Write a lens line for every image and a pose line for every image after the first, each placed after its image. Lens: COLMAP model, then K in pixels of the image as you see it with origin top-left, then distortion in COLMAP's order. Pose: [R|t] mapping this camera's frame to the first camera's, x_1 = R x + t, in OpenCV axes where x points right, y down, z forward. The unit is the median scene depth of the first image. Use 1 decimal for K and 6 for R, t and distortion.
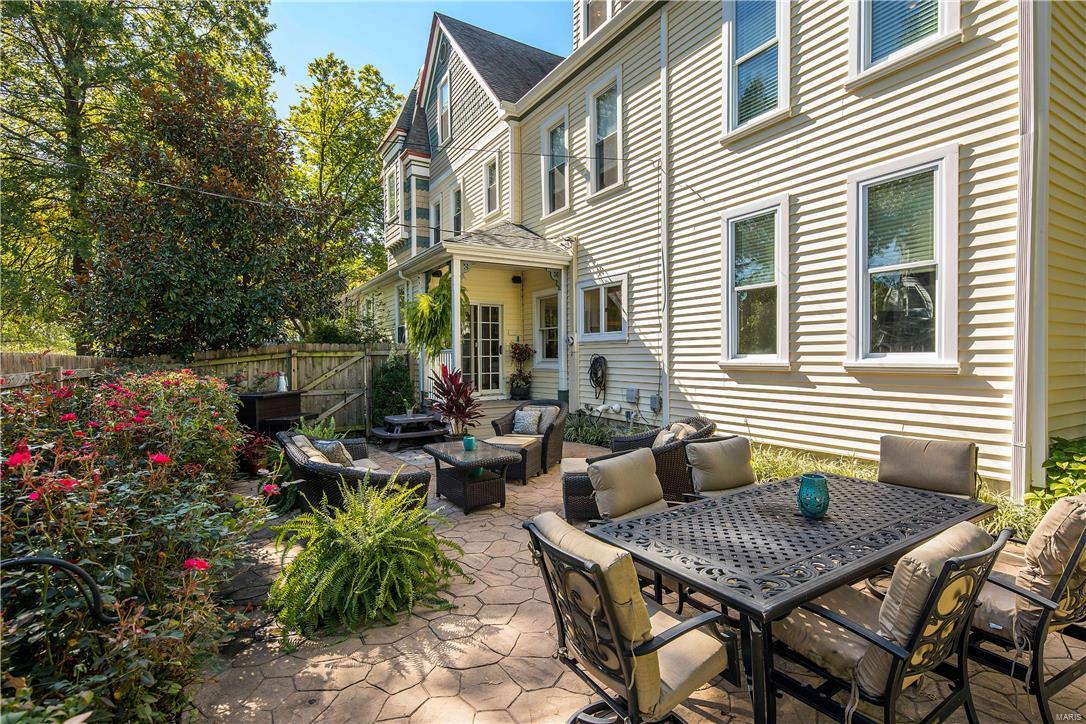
lens RADIAL K [[532.3, 0, 543.7], [0, 532.3, 361.2], [0, 0, 1]] dist [0.002328, -0.002915]
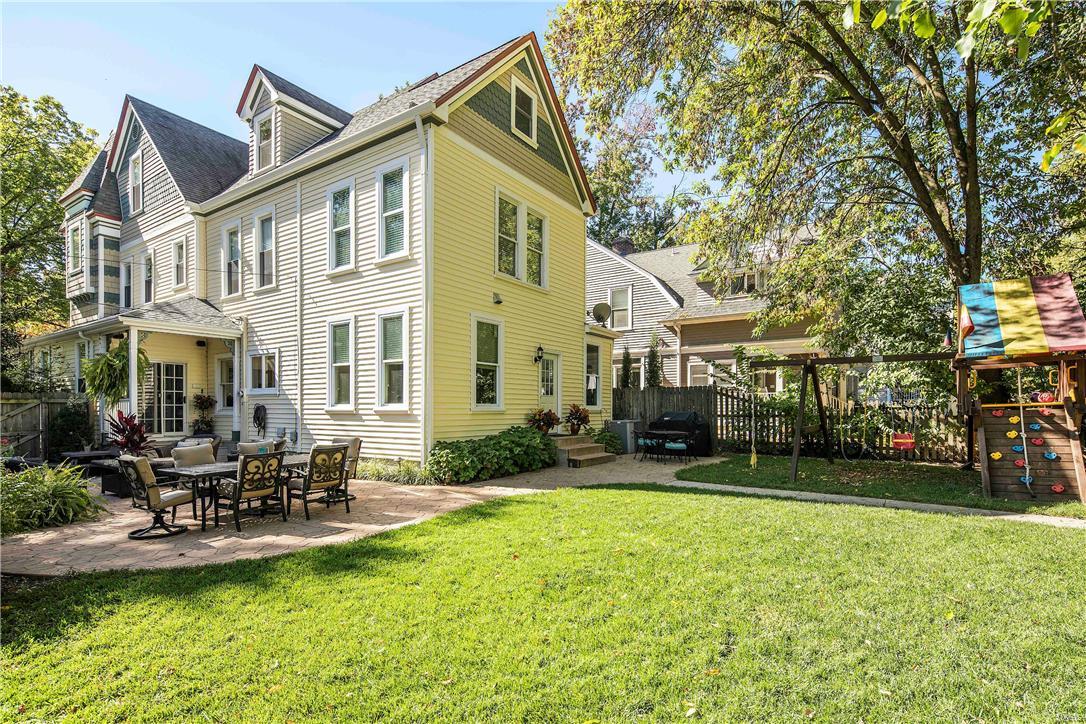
lens RADIAL K [[532.3, 0, 548.0], [0, 532.3, 408.6], [0, 0, 1]] dist [0.002328, -0.002915]
pose [[0.903731, 0.006628, 0.428049, 0.177615], [-0.002196, 0.999939, -0.010845, 0.012383], [-0.428095, 0.008861, 0.903690, -0.552948]]
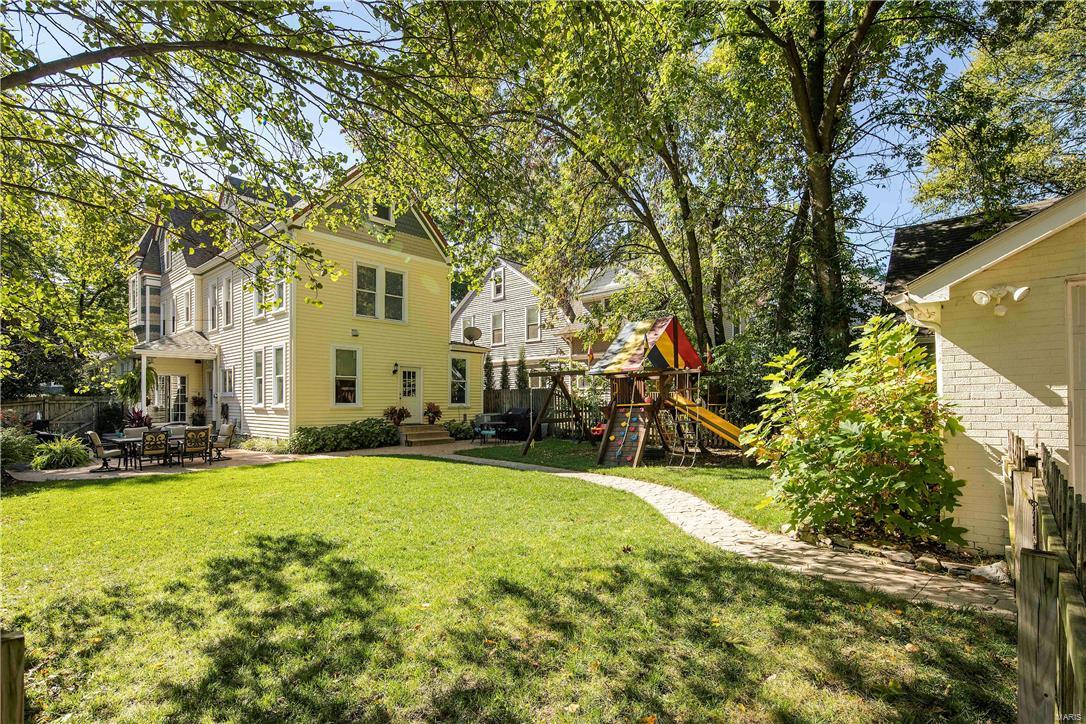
lens RADIAL K [[532.3, 0, 544.2], [0, 532.3, 398.9], [0, 0, 1]] dist [0.002328, -0.002915]
pose [[0.956701, 0.006652, 0.290996, 0.659412], [-0.002175, 0.999874, -0.015706, 0.001590], [-0.291064, 0.014393, 0.956595, -1.301819]]
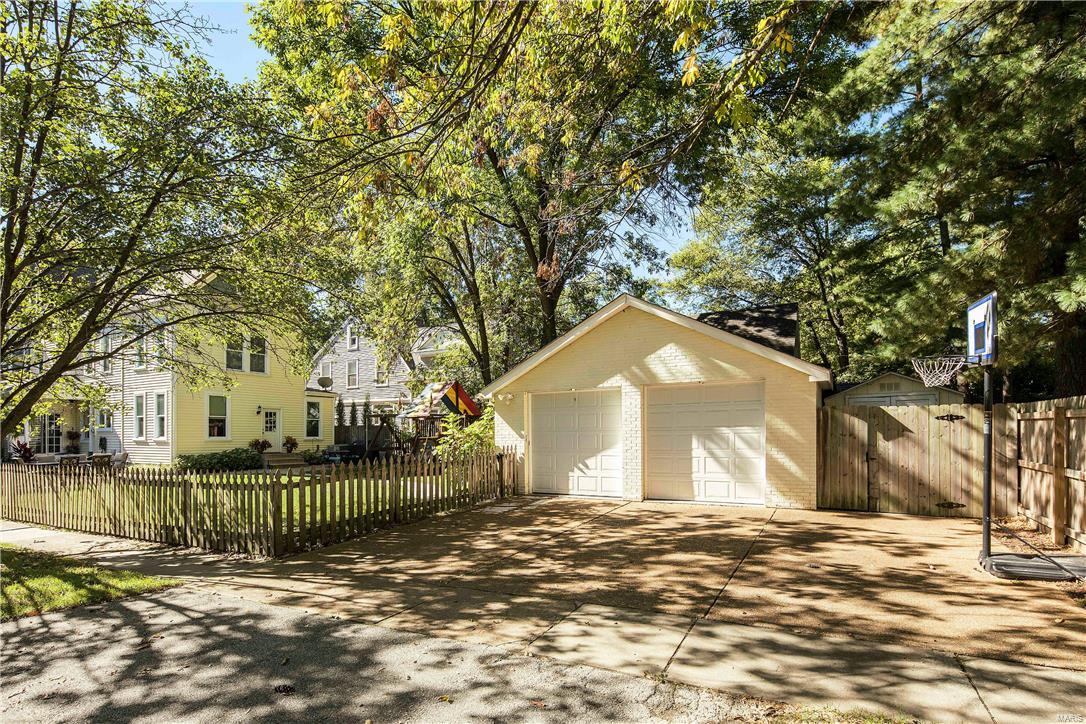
lens RADIAL K [[532.3, 0, 551.2], [0, 532.3, 432.4], [0, 0, 1]] dist [0.002328, -0.002915]
pose [[0.863636, 0.007302, 0.504063, 0.630544], [0.000214, 0.999890, -0.014852, 0.005340], [-0.504116, 0.012935, 0.863539, -2.133253]]
